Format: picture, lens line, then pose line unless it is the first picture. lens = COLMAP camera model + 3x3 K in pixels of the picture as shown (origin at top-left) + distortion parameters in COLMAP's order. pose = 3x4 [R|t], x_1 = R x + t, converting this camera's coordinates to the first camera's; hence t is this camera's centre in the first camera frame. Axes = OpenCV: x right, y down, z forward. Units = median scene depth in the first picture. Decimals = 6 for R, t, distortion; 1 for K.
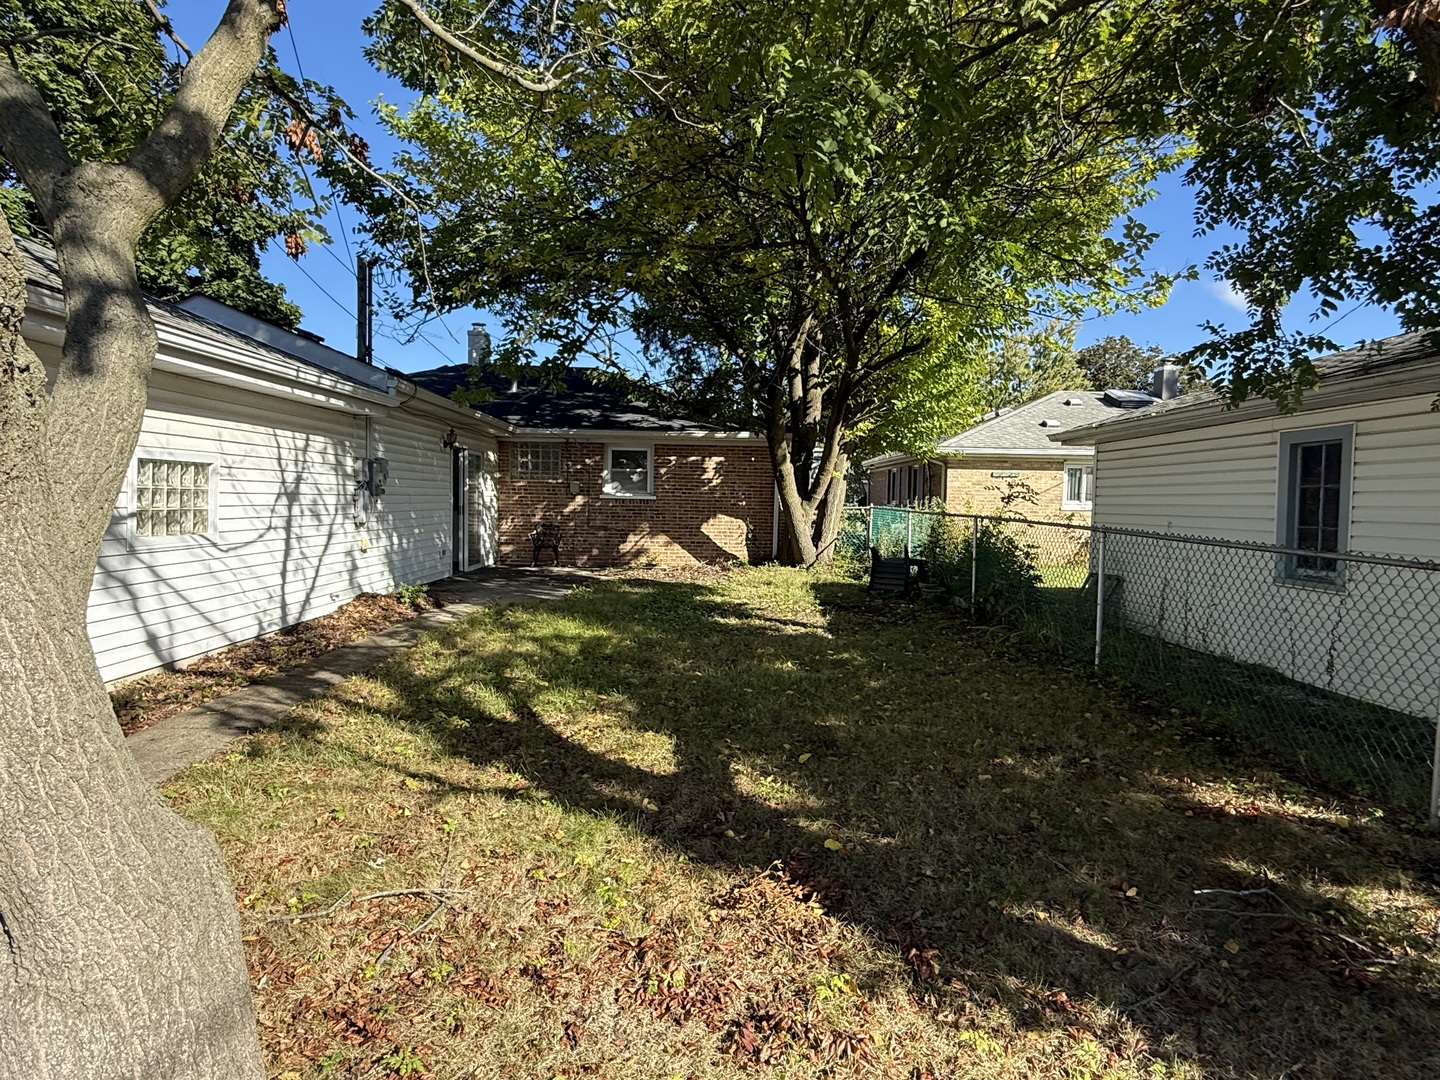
lens RADIAL K [[803.7, 0, 720.0], [0, 803.7, 537.8], [0, 0, 1]] dist [-0.009601, -0.002299]
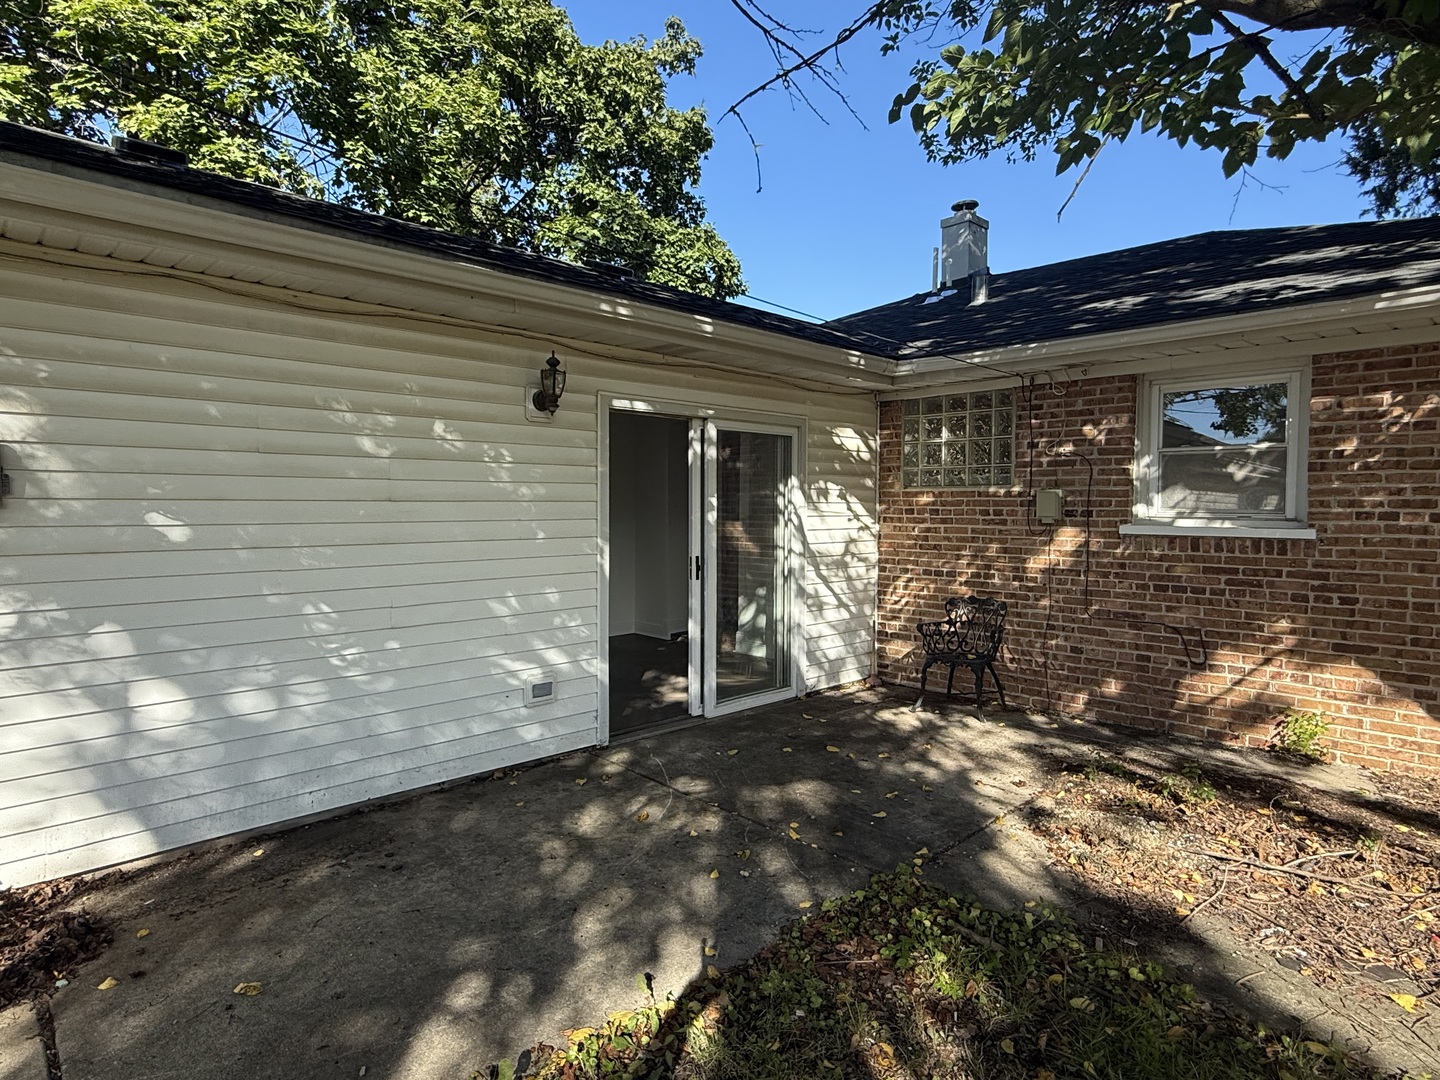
lens RADIAL K [[803.7, 0, 717.8], [0, 803.7, 540.4], [0, 0, 1]] dist [-0.009601, -0.002299]
pose [[0.684124, 0.014597, -0.729220, -0.017230], [-0.021559, 0.999768, -0.000213, -0.043398], [0.729047, 0.015867, 0.684279, 0.634437]]
